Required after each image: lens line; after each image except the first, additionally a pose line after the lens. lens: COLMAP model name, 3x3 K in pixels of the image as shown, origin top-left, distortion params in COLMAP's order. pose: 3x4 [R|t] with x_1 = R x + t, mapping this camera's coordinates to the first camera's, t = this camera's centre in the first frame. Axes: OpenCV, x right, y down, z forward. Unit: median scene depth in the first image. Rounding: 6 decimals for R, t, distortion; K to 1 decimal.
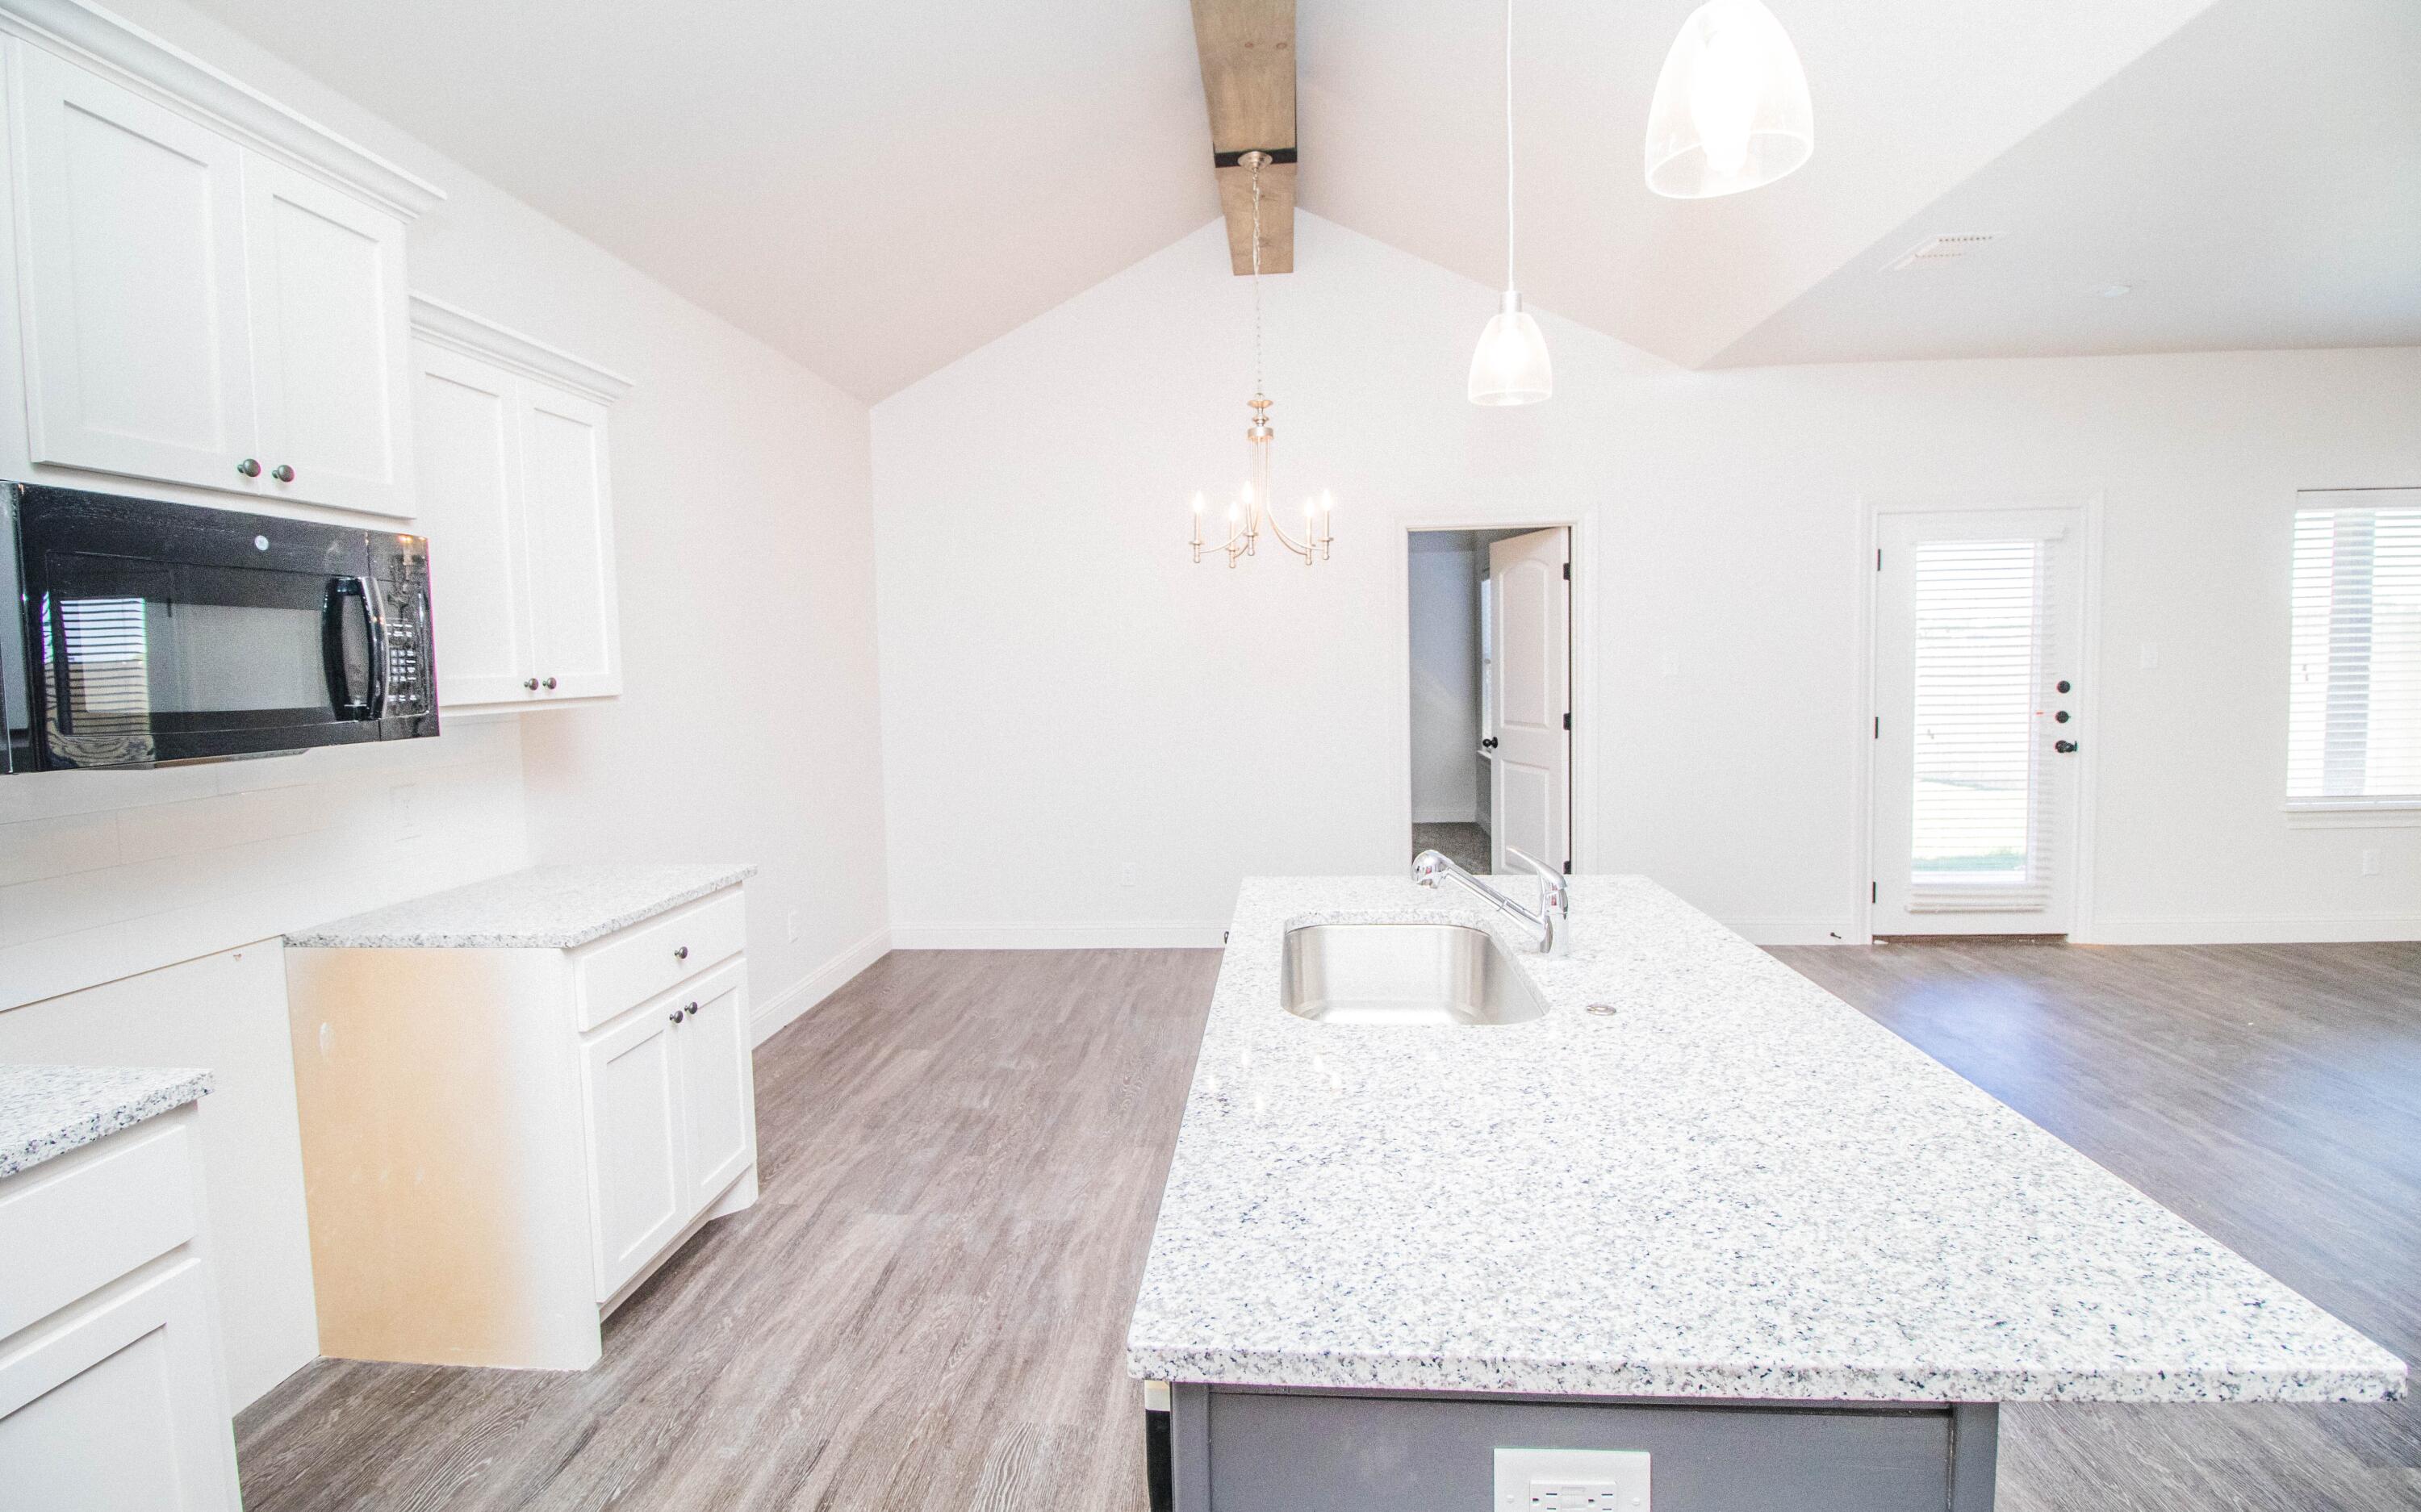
lens RADIAL K [[1109.4, 0, 1192.6], [0, 1109.4, 727.7], [0, 0, 1]] dist [-0.003306, -0.012133]
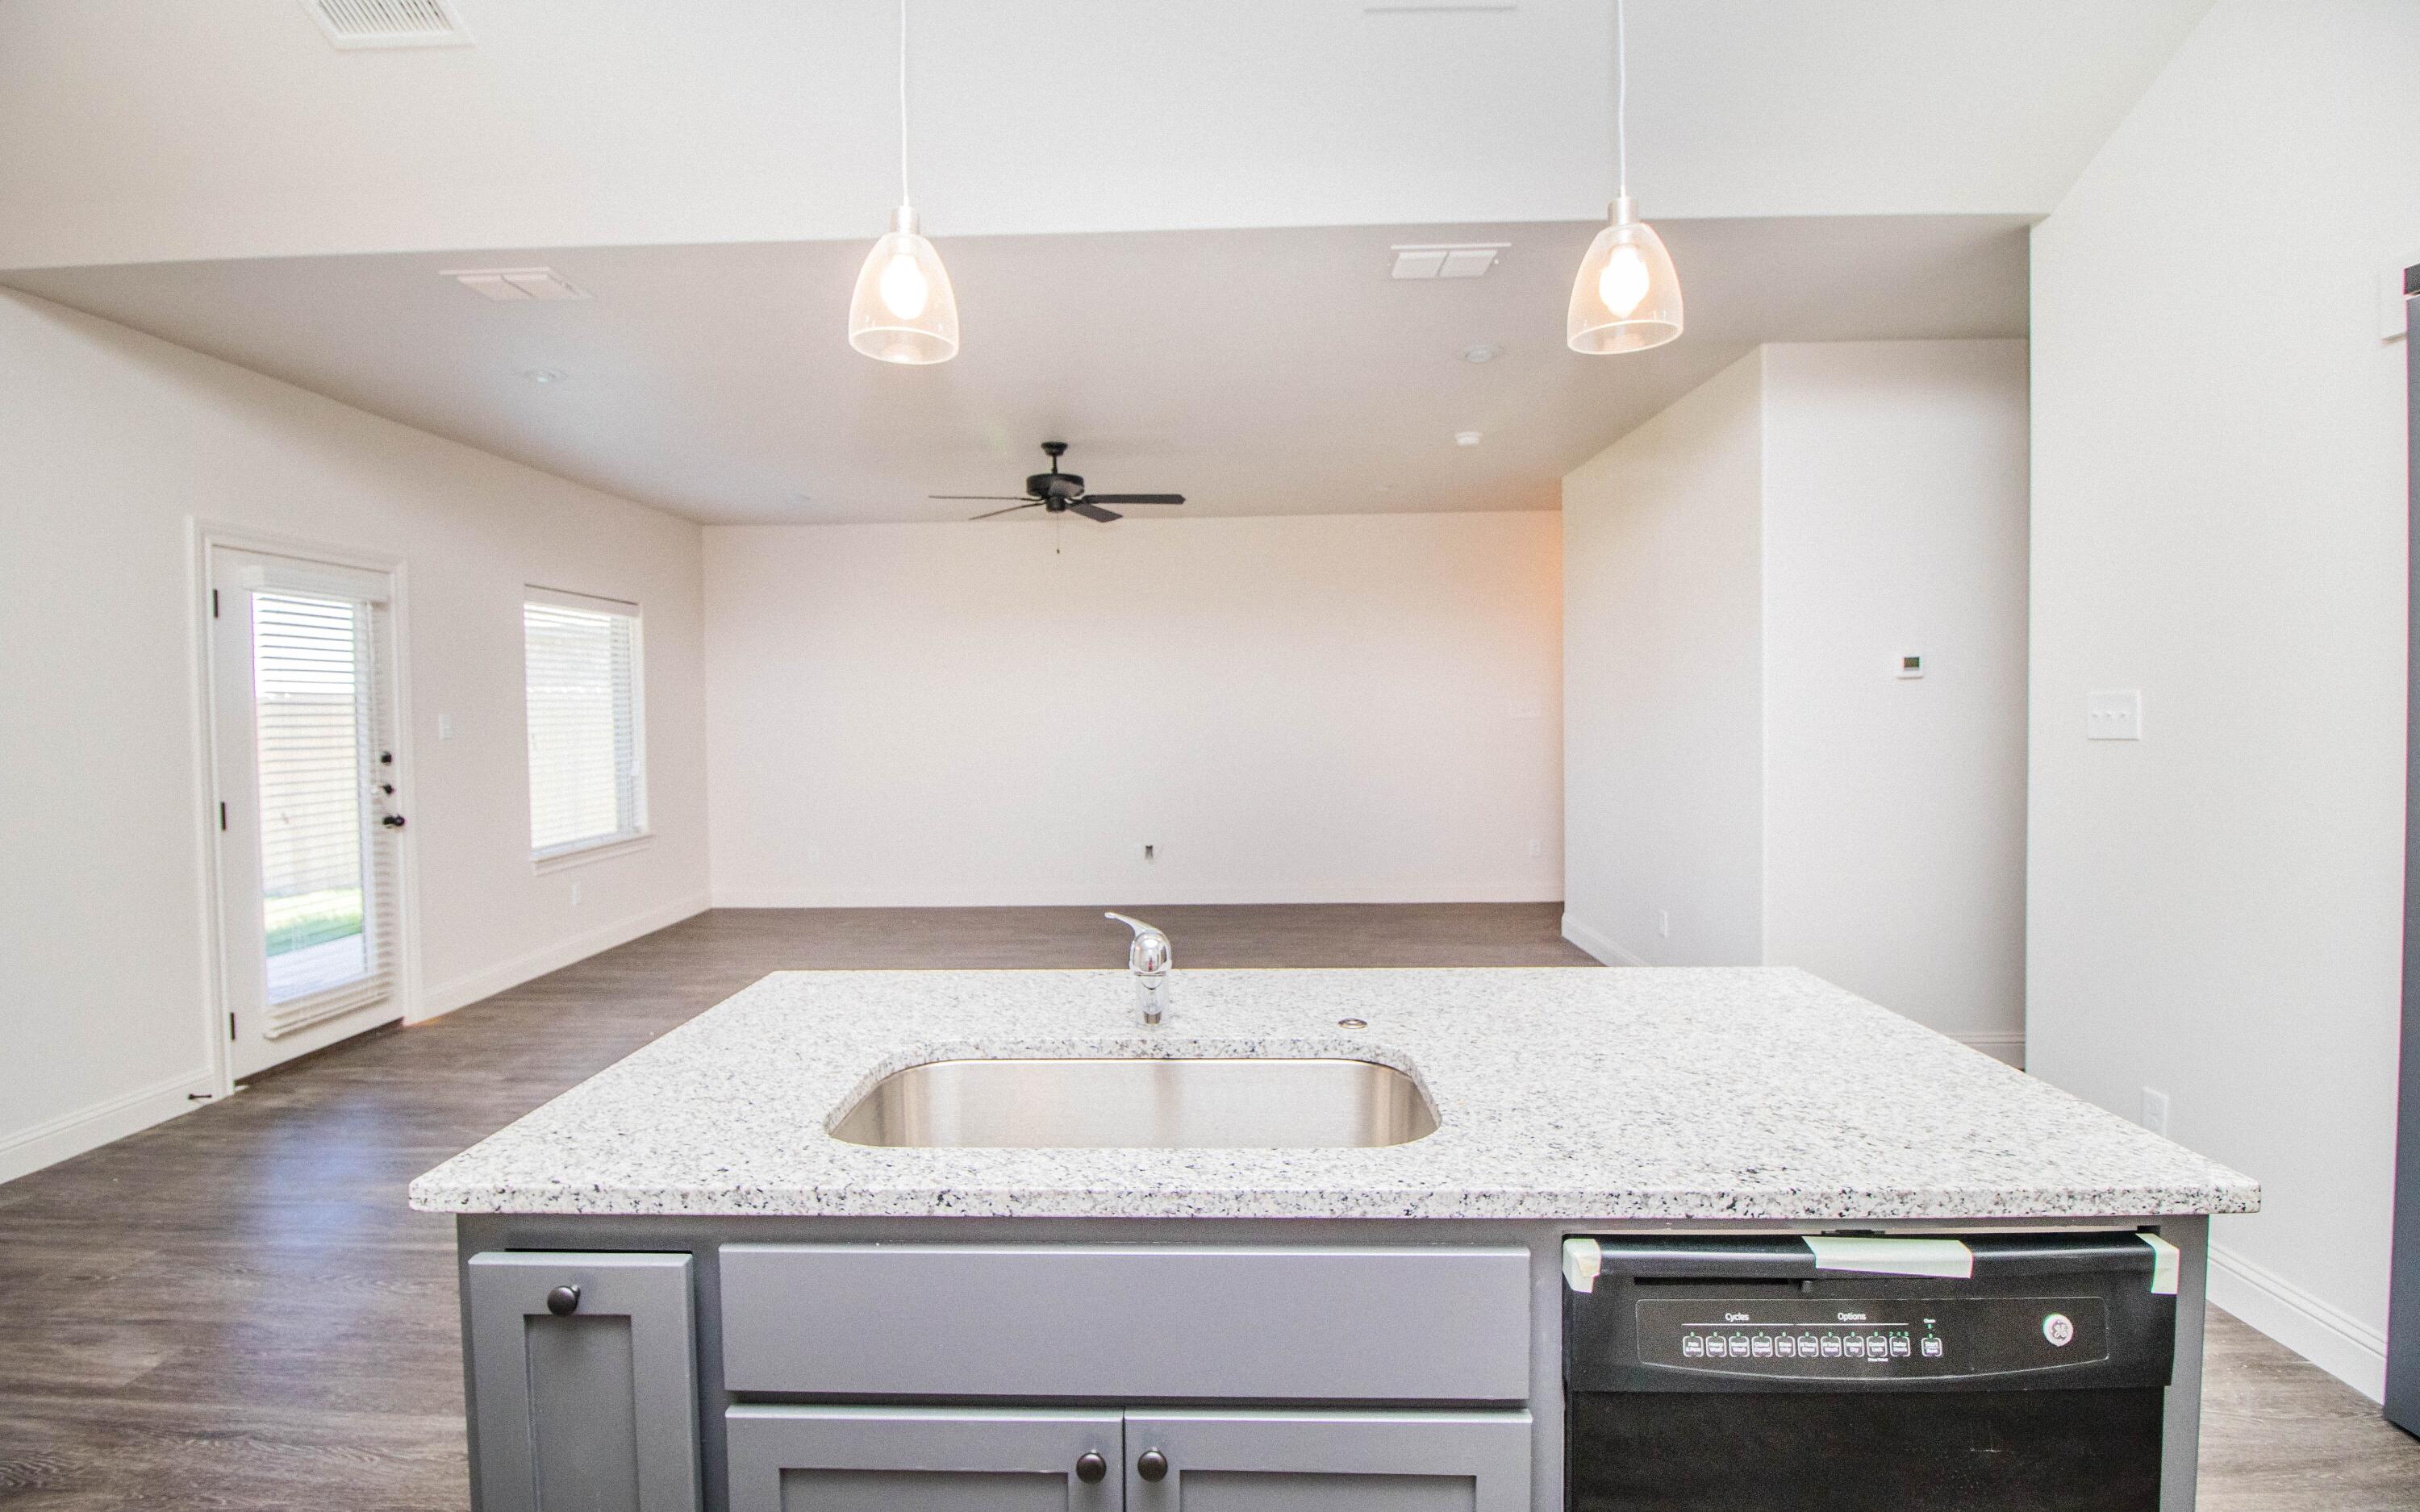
lens RADIAL K [[1108.9, 0, 1192.1], [0, 1108.9, 727.7], [0, 0, 1]] dist [-0.003306, -0.012133]
pose [[-0.042609, 0.004891, 0.999080, -0.194328], [0.076559, 0.997064, -0.001616, -0.008775], [-0.996154, 0.076419, -0.042858, 0.346822]]
